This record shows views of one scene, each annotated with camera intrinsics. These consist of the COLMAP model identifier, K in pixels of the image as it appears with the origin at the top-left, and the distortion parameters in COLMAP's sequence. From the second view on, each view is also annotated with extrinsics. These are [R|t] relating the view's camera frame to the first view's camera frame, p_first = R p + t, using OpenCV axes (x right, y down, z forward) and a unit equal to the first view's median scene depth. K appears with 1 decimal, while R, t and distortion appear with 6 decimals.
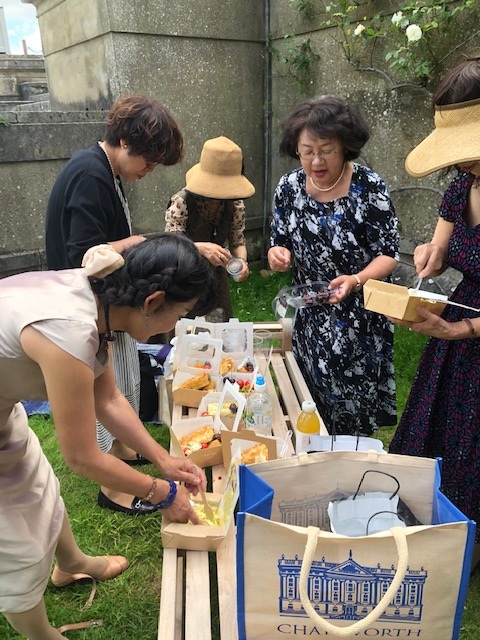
lens RADIAL K [[518.3, 0, 240.0], [0, 518.3, 320.0], [0, 0, 1]] dist [-0.001586, -0.006762]
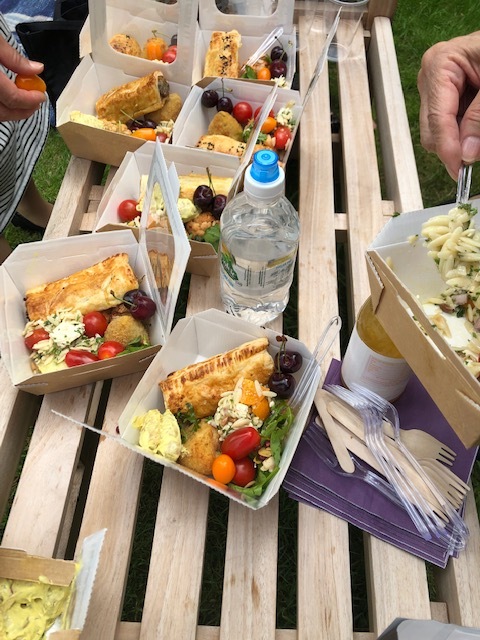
lens RADIAL K [[518.3, 0, 240.0], [0, 518.3, 320.0], [0, 0, 1]] dist [-0.001586, -0.006762]
pose [[0.988158, 0.141159, -0.060145, 0.047056], [-0.076437, 0.792751, 0.604734, 0.009001], [0.133044, -0.592976, 0.794153, 0.617365]]
